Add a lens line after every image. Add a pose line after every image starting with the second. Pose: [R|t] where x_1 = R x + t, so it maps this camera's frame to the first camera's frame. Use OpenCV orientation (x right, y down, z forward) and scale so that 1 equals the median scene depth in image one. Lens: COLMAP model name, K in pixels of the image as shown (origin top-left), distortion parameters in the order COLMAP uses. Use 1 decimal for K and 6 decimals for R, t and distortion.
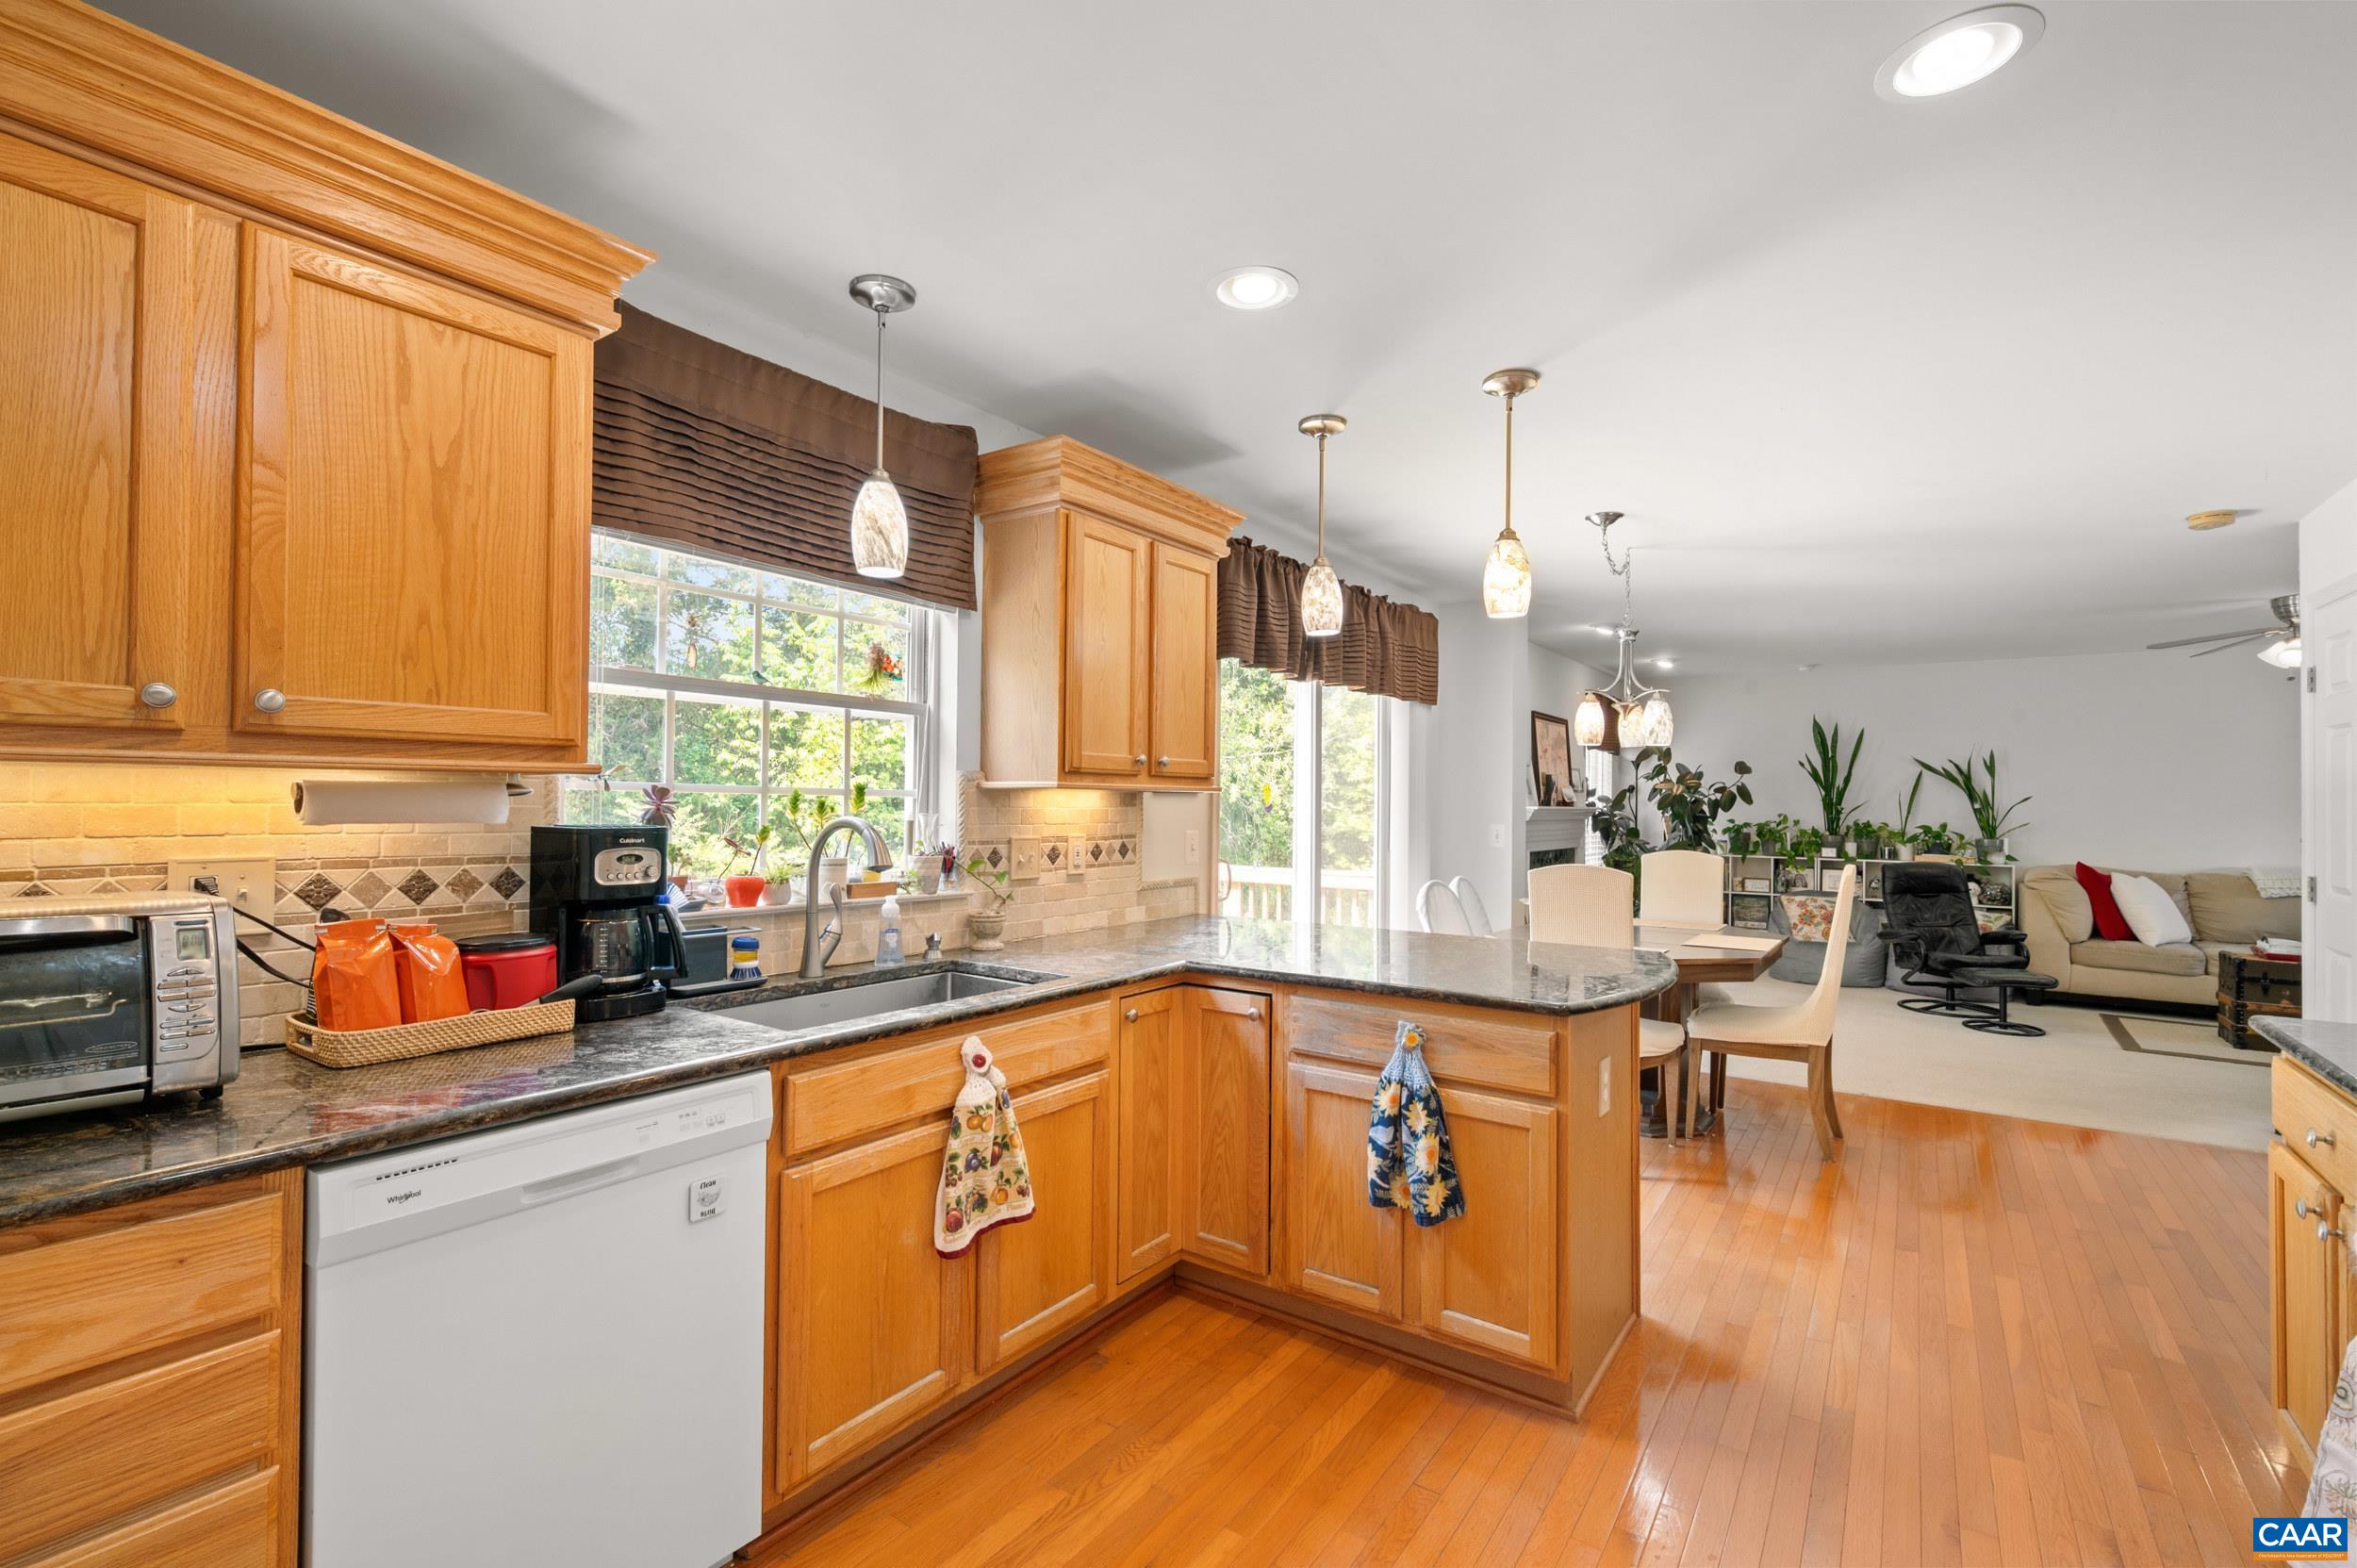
lens RADIAL K [[1036.5, 0, 1183.3], [0, 1036.5, 790.0], [0, 0, 1]] dist [-0.000104, 0.000123]
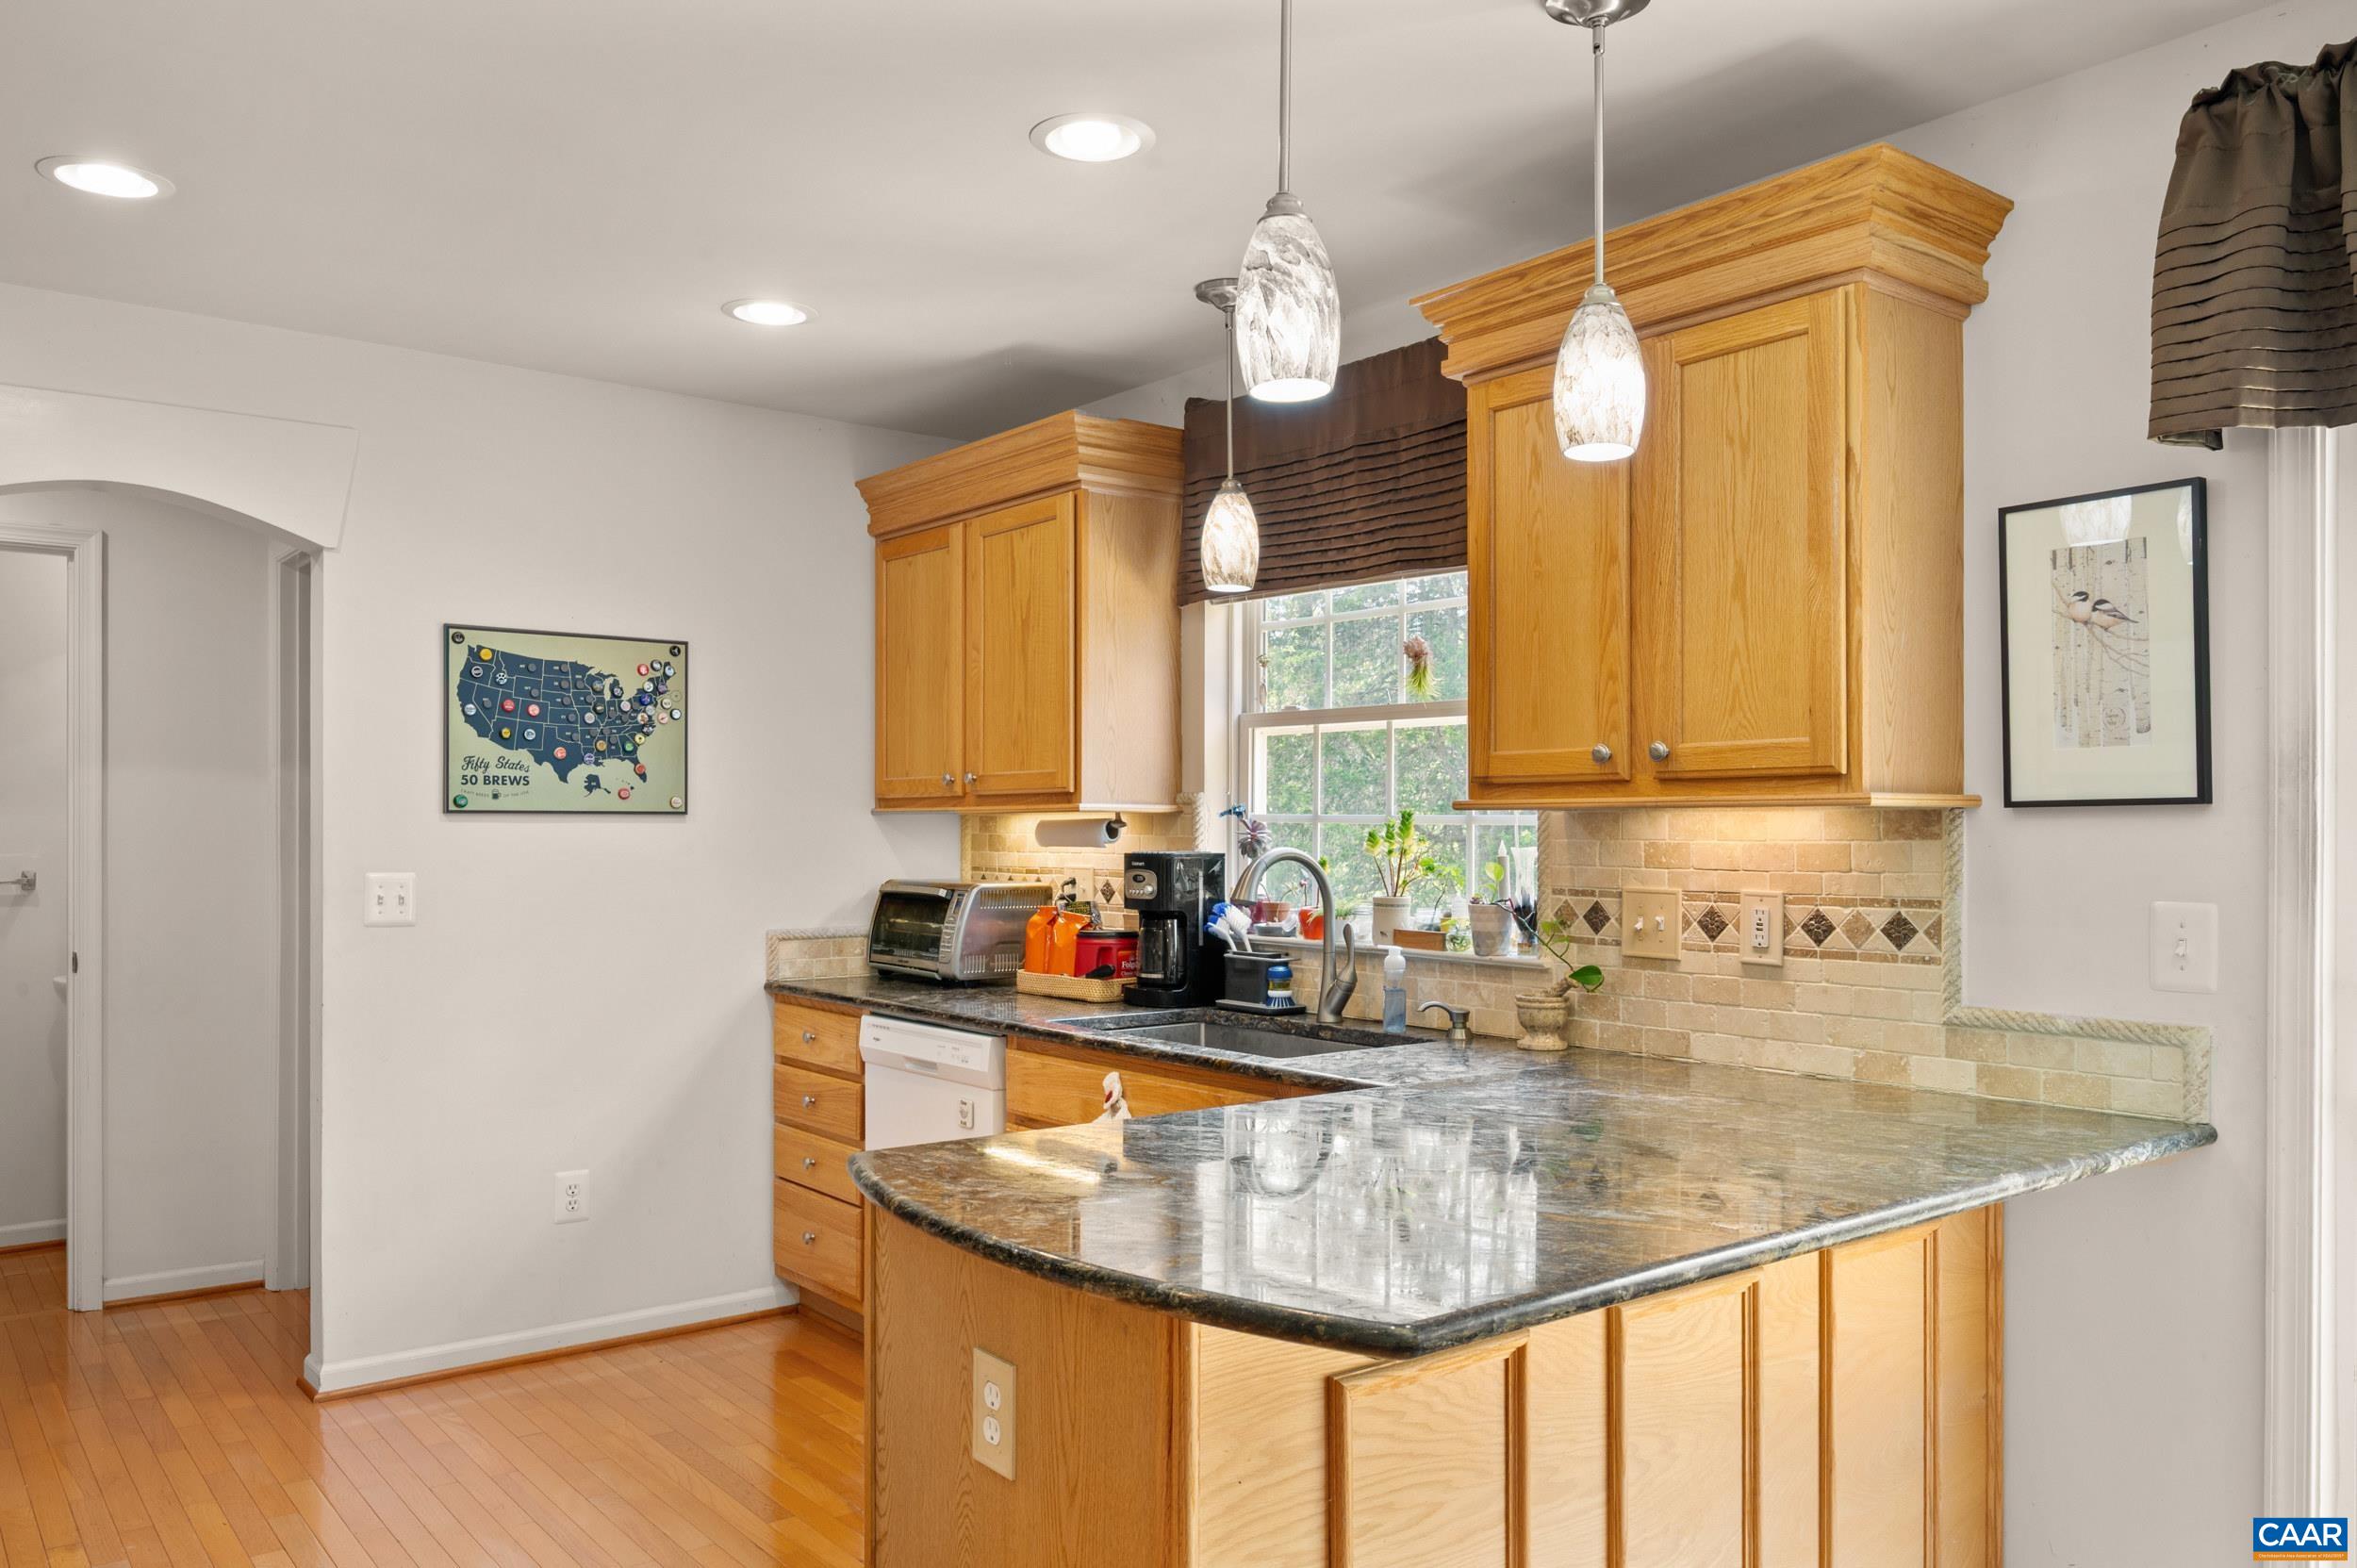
lens RADIAL K [[1705.5, 0, 1179.9], [0, 1705.5, 812.4], [0, 0, 1]] dist [-0.001190, 0.000015]
pose [[-0.283249, -0.009855, -0.958996, 0.409360], [0.015823, 0.999763, -0.014948, 0.005289], [0.958916, -0.019408, -0.283026, 0.471656]]
